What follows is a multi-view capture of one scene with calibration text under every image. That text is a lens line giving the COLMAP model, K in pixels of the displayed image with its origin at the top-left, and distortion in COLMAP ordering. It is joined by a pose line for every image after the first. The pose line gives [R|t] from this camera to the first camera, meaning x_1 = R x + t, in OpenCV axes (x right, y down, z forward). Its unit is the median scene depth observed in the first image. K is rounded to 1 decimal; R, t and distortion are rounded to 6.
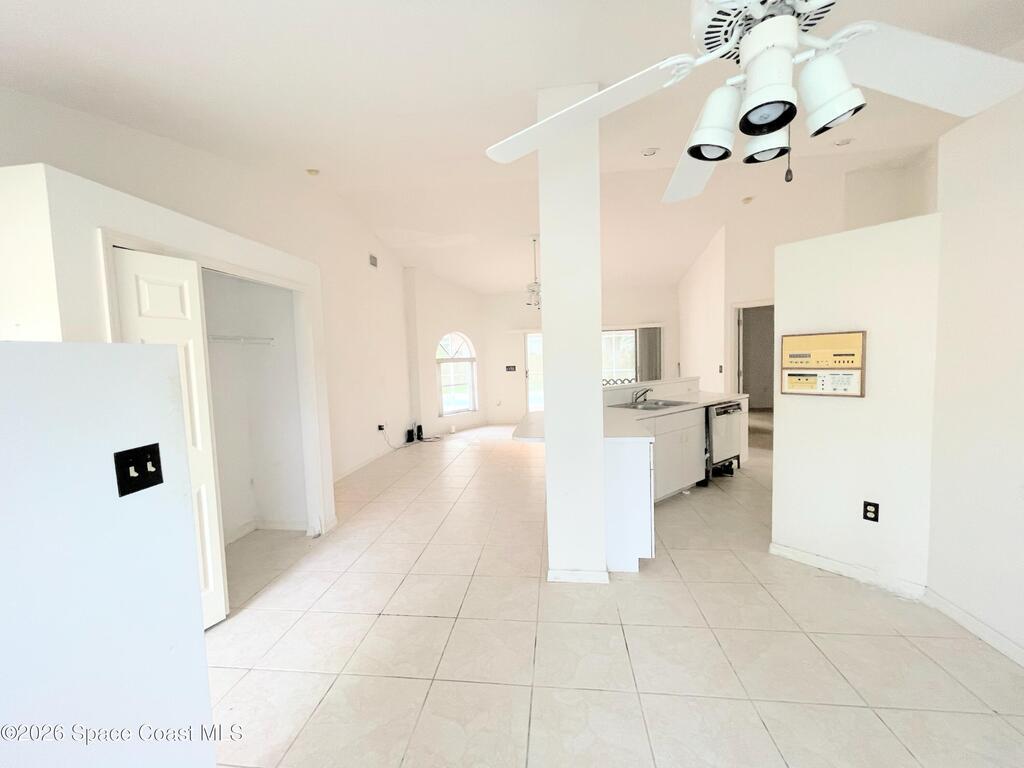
lens RADIAL K [[417.1, 0, 510.0], [0, 417.1, 379.2], [0, 0, 1]] dist [0.001388, -0.000064]
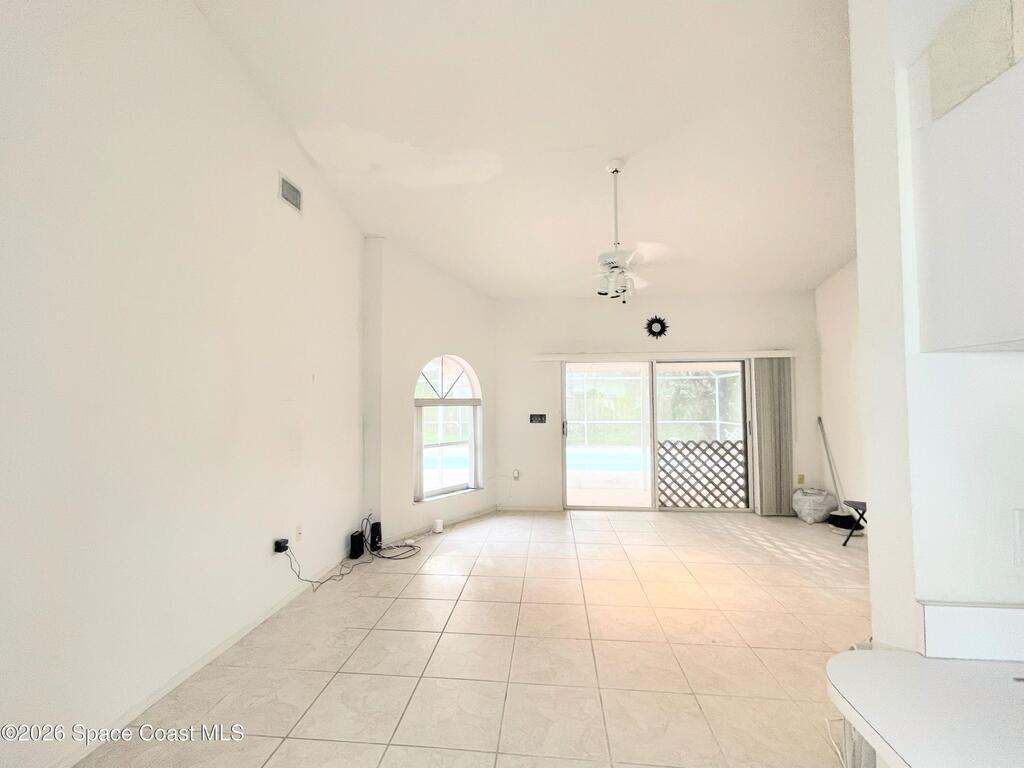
lens RADIAL K [[417.1, 0, 505.8], [0, 417.1, 383.8], [0, 0, 1]] dist [0.001388, -0.000064]
pose [[0.999395, 0.028397, 0.020096, -0.062250], [-0.026280, 0.994770, -0.098706, -0.015838], [-0.022793, 0.098118, 0.994914, 0.414753]]
